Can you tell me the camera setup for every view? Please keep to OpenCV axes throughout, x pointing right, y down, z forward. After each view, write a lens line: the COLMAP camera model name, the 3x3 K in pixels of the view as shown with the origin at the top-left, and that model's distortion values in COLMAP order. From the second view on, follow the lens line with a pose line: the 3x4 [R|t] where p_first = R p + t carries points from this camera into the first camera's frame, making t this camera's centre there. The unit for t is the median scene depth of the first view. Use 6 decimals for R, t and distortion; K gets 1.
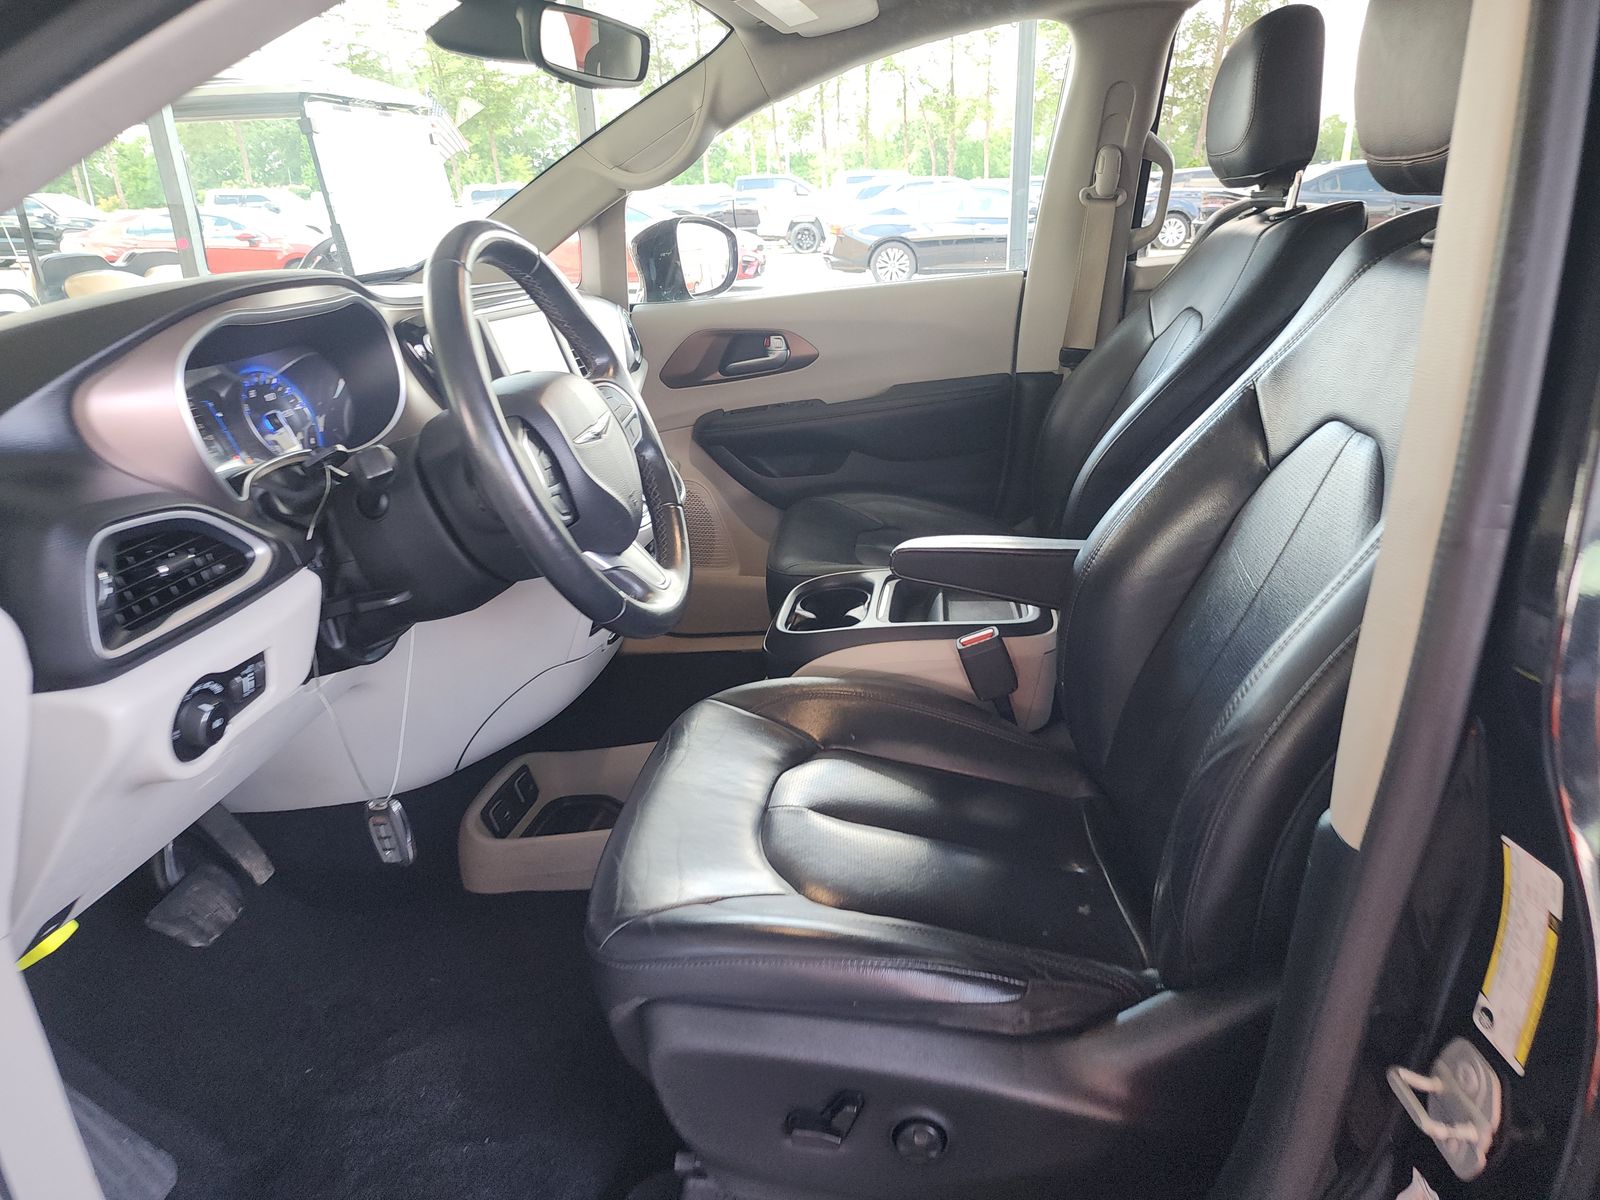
lens RADIAL K [[1061.4, 0, 793.7], [0, 1061.4, 592.2], [0, 0, 1]] dist [0.052154, -0.036940]
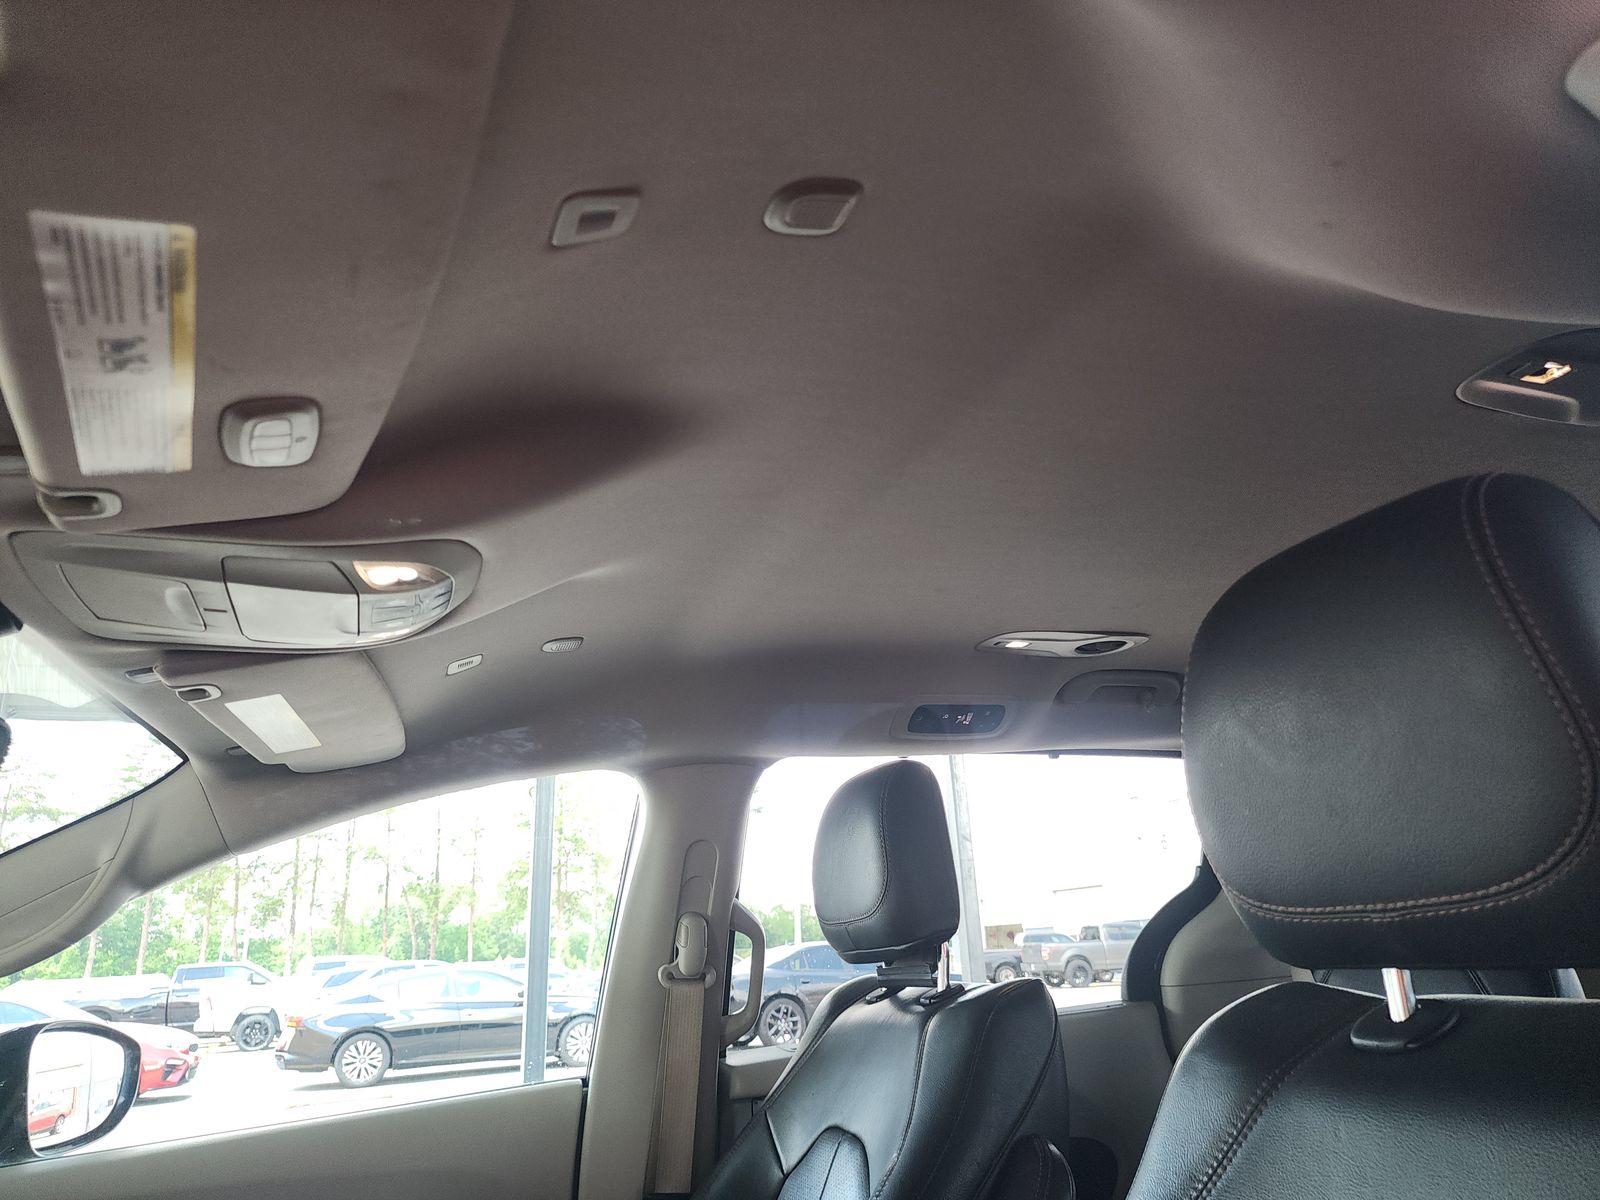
lens RADIAL K [[1061.4, 0, 793.7], [0, 1061.4, 592.2], [0, 0, 1]] dist [0.052154, -0.036940]
pose [[0.902590, 0.128154, 0.410985, 0.000159], [0.166907, 0.775823, -0.608474, -0.036741], [-0.396830, 0.617799, 0.678860, 0.098815]]
